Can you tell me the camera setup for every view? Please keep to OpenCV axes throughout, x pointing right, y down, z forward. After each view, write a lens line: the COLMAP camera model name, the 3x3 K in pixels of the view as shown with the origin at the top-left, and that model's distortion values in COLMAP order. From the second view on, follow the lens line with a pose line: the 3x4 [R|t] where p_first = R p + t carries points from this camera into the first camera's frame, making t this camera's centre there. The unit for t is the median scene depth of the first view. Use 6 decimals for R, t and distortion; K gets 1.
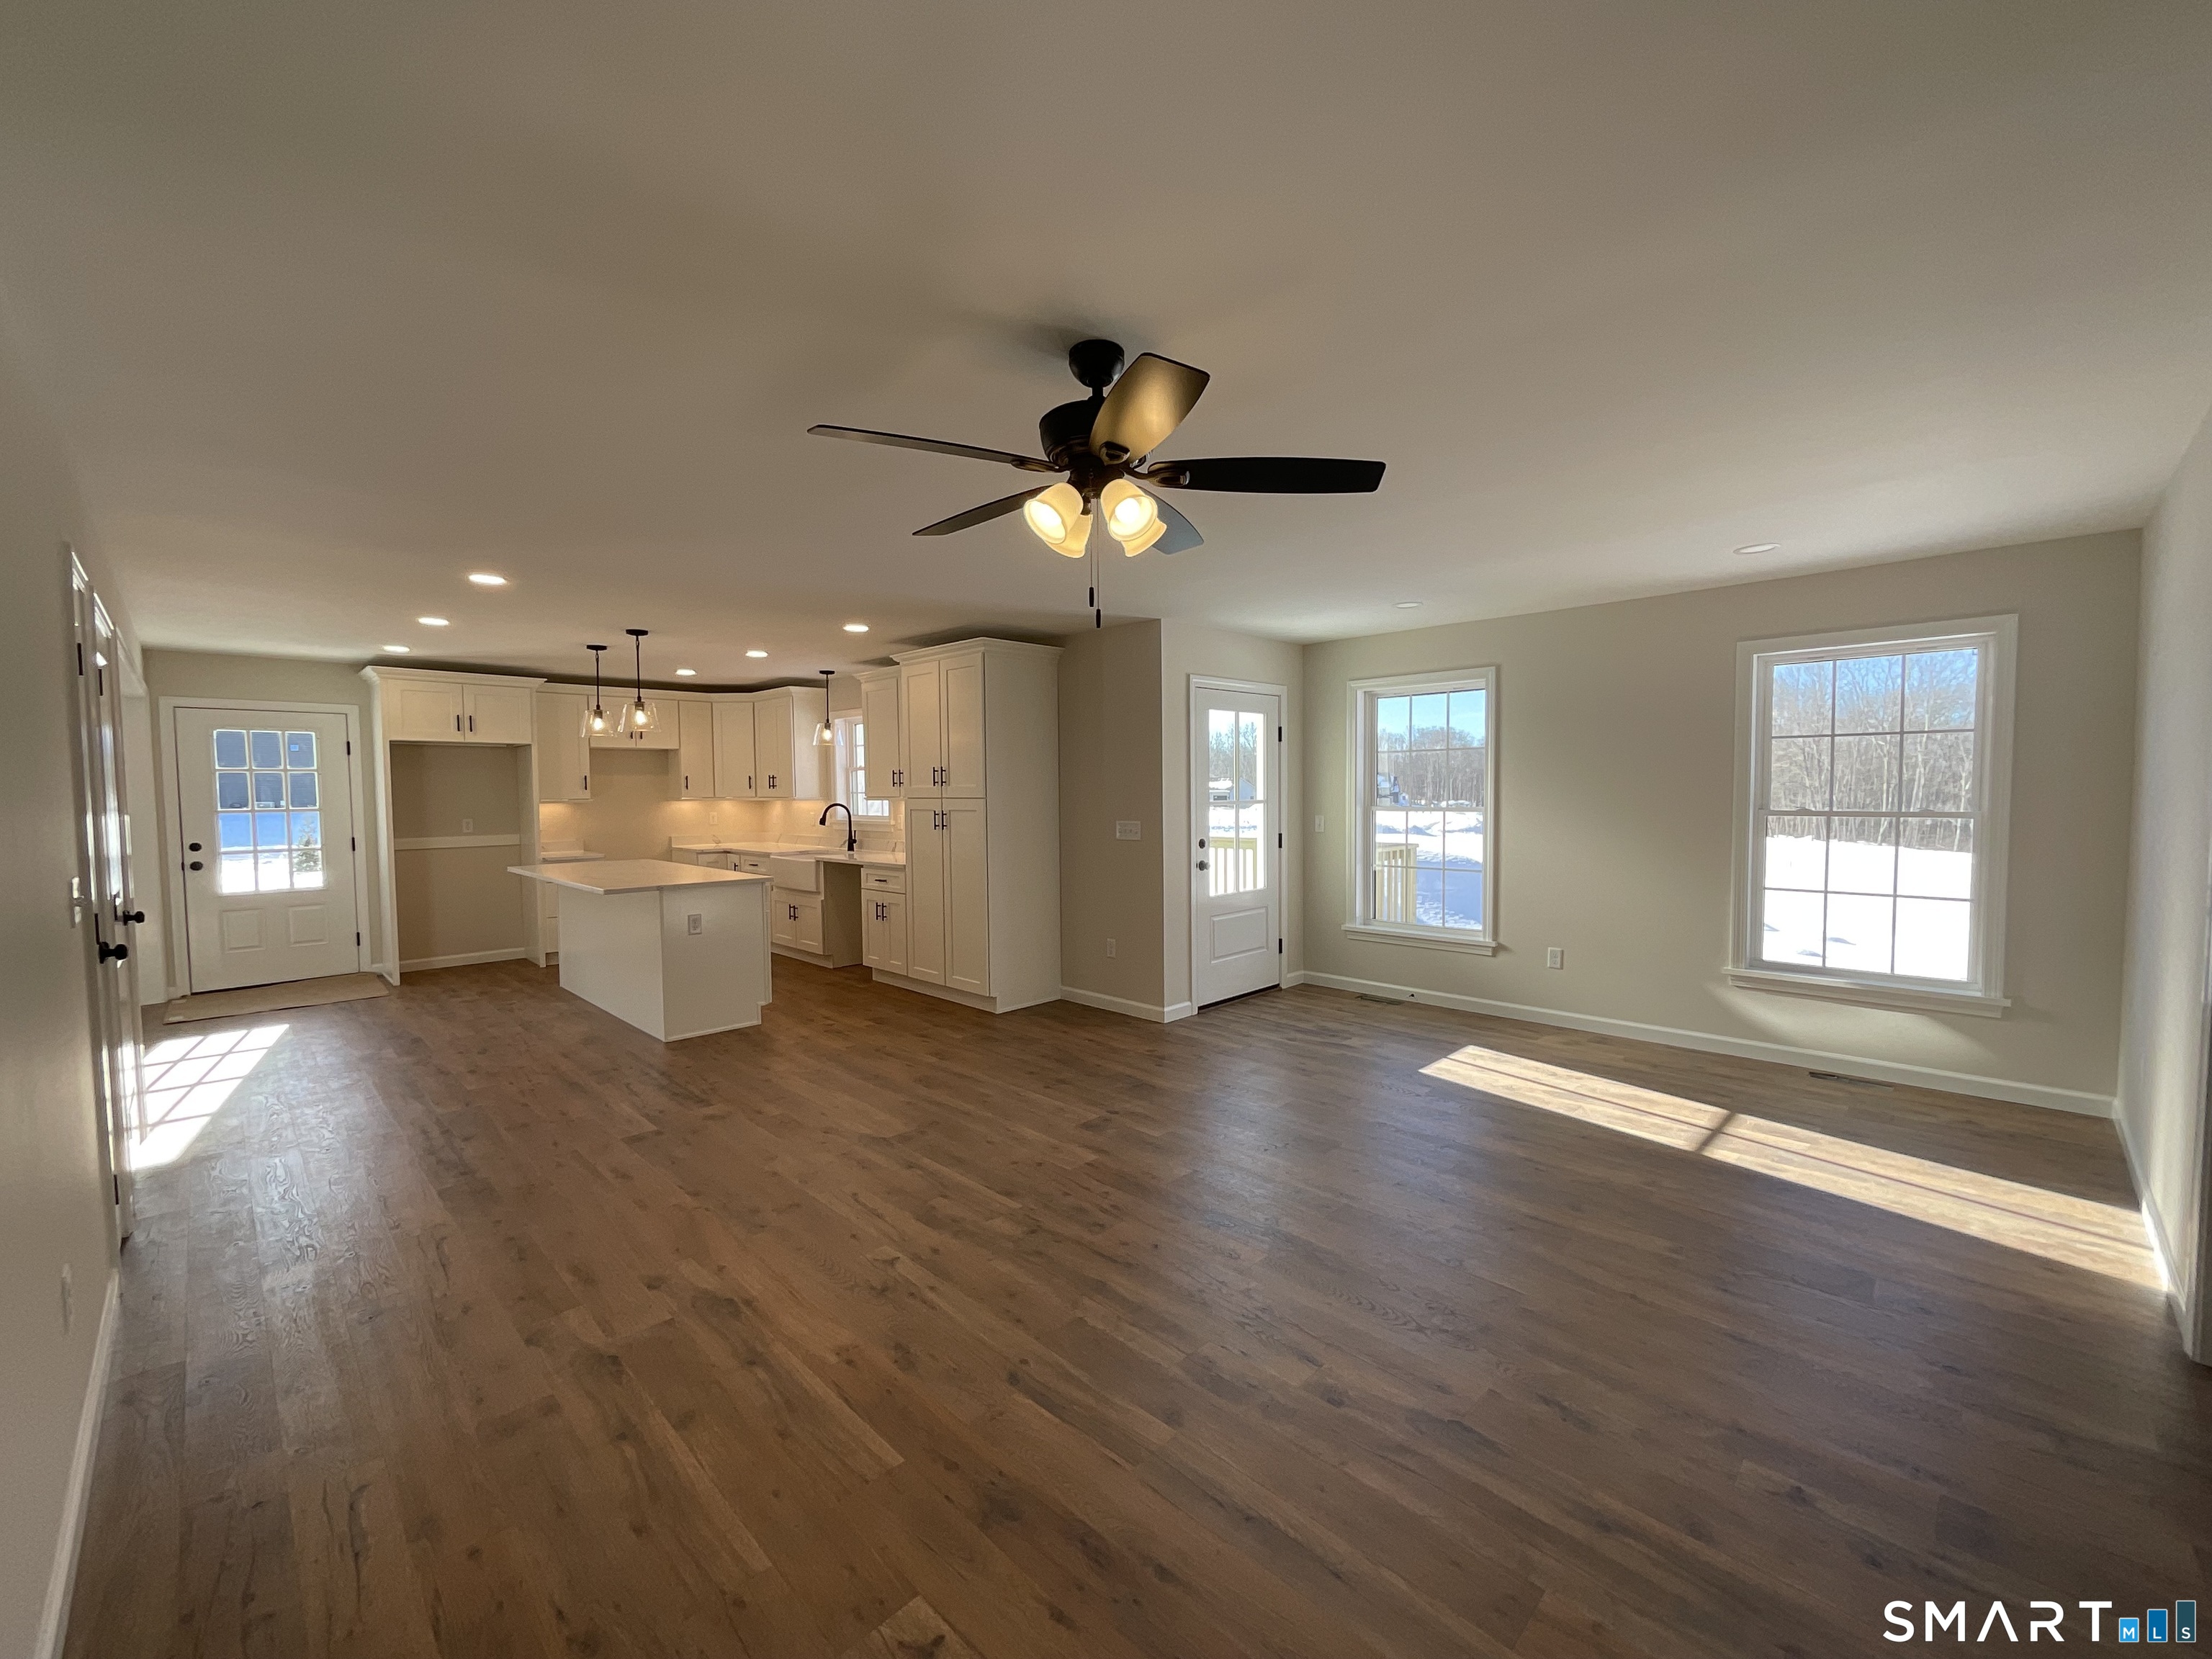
lens RADIAL K [[897.1, 0, 1104.2], [0, 897.1, 828.9], [0, 0, 1]] dist [-0.000843, -0.001154]
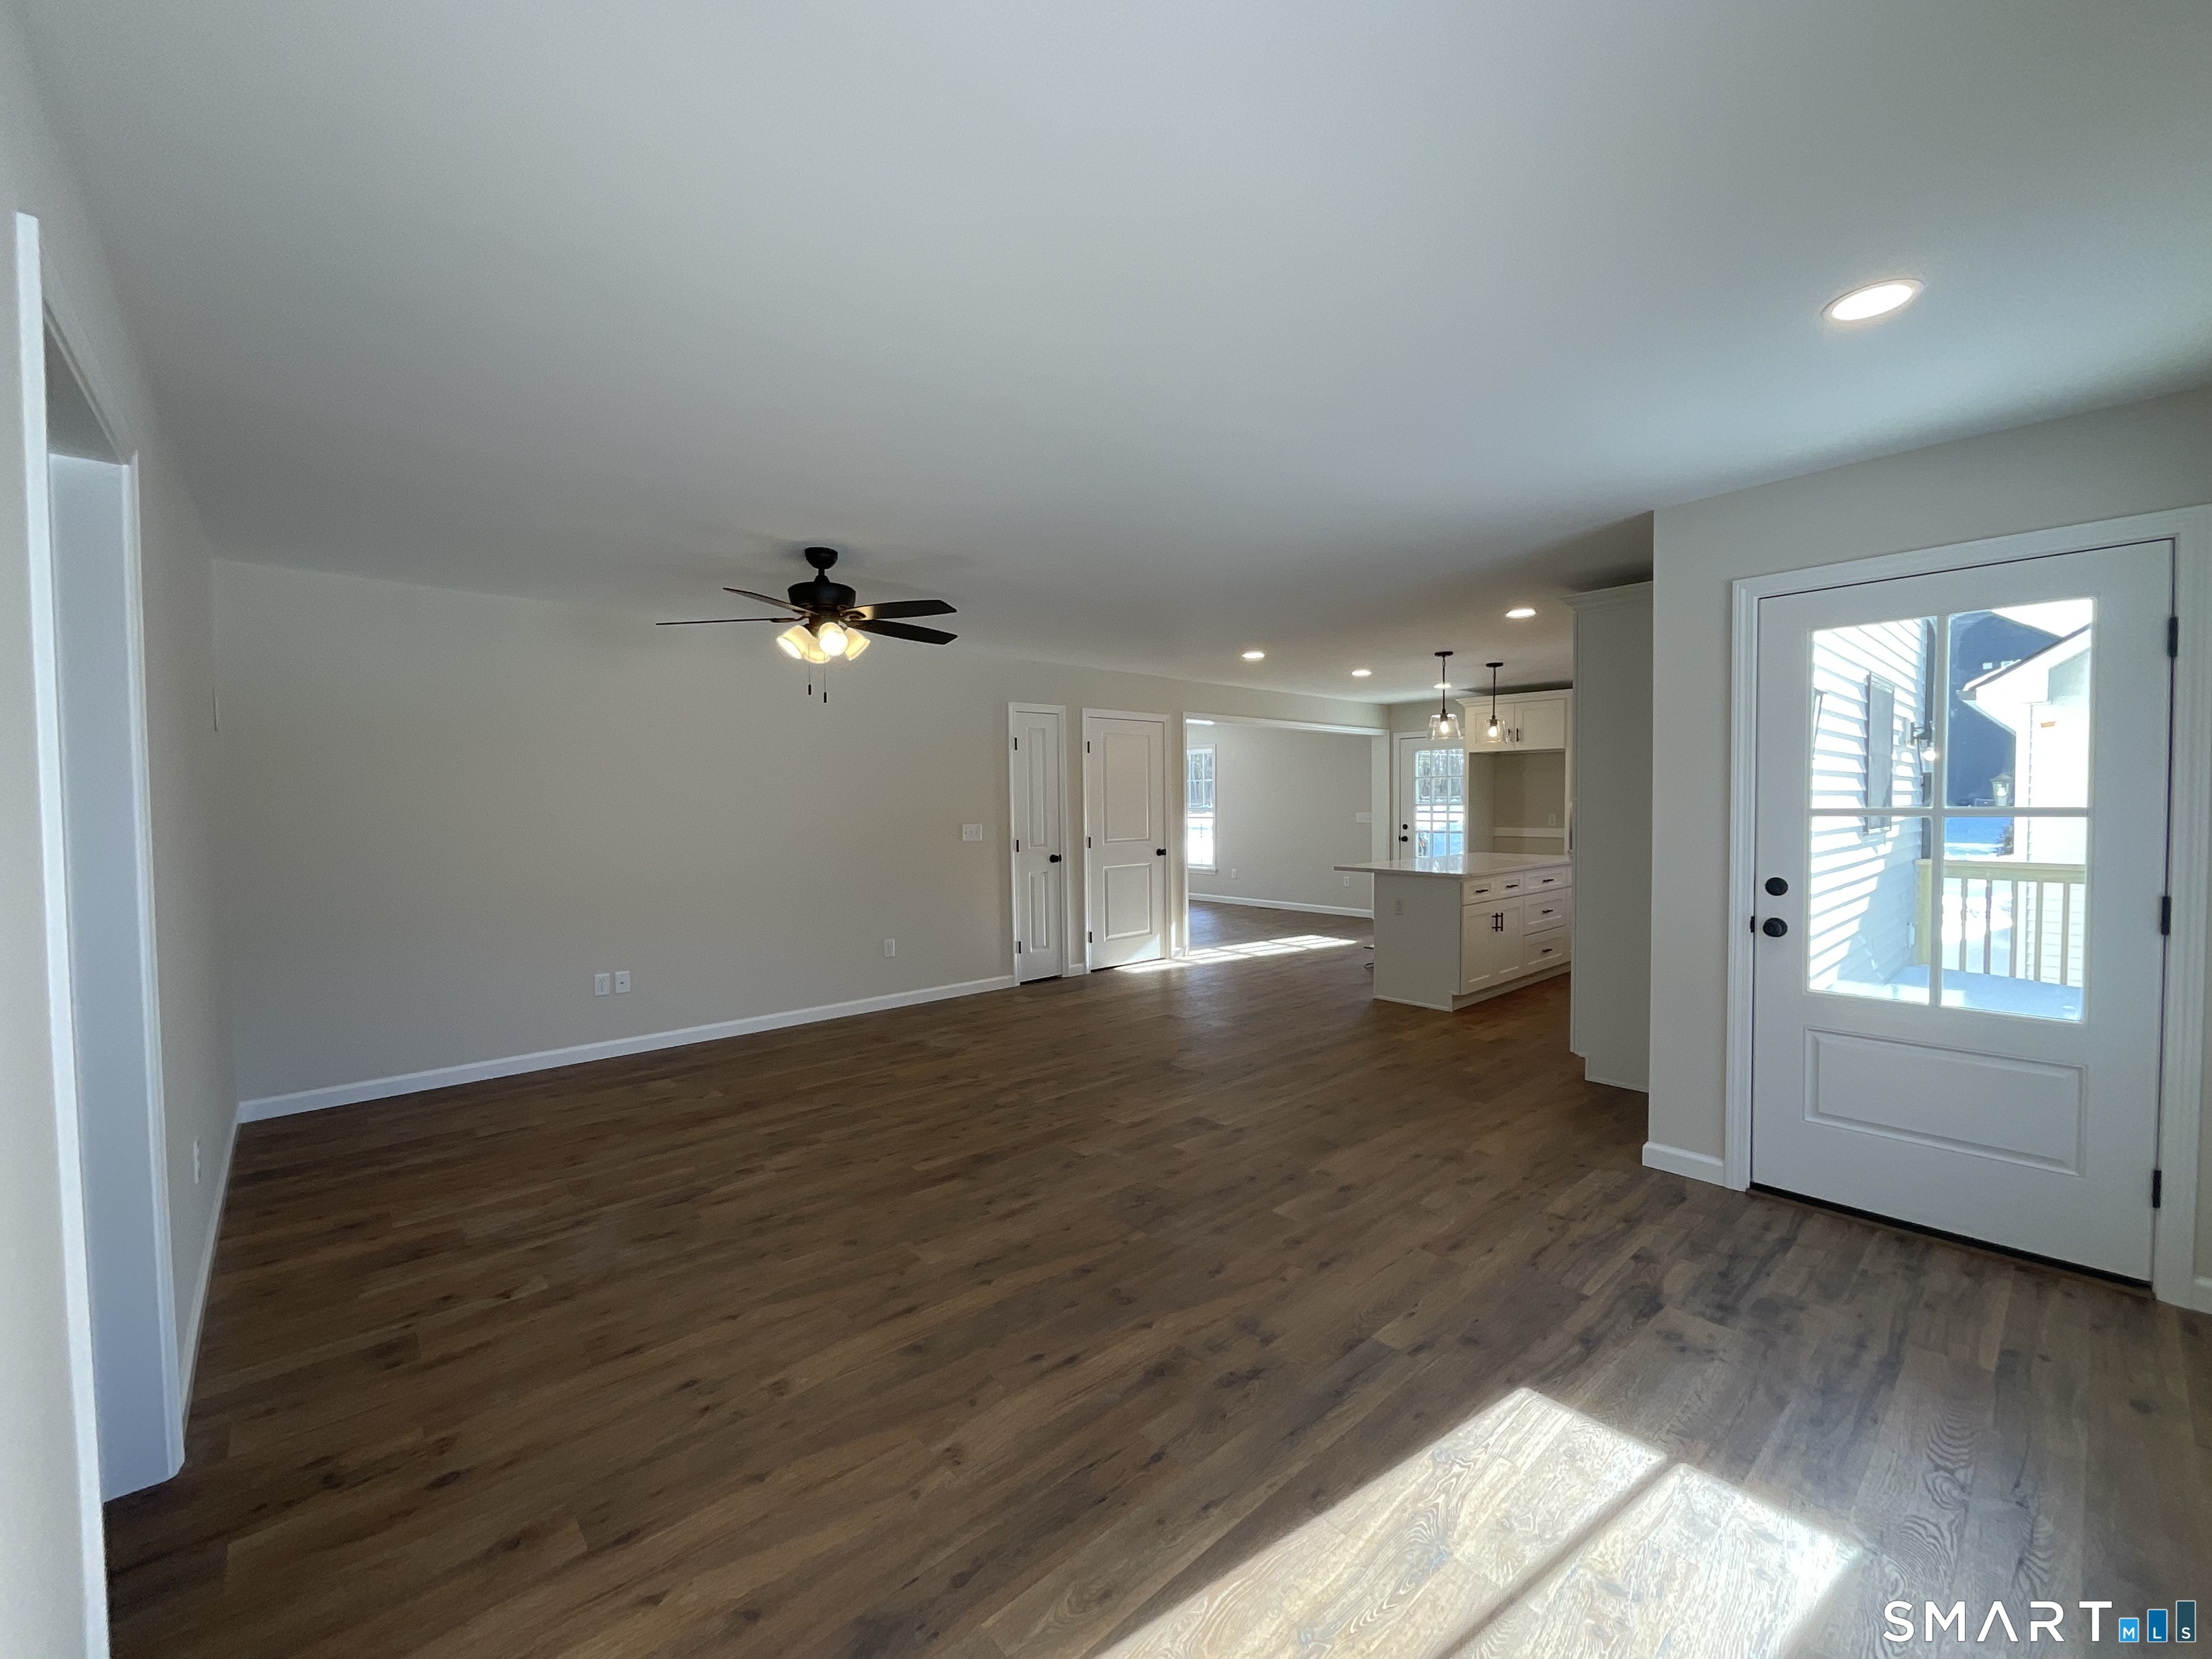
lens RADIAL K [[897.1, 0, 1107.7], [0, 897.1, 845.9], [0, 0, 1]] dist [-0.000843, -0.001154]
pose [[-0.051051, 0.058966, -0.996954, 0.726186], [-0.036021, 0.997497, 0.060843, -0.028772], [0.998046, 0.039017, -0.048799, 0.688937]]
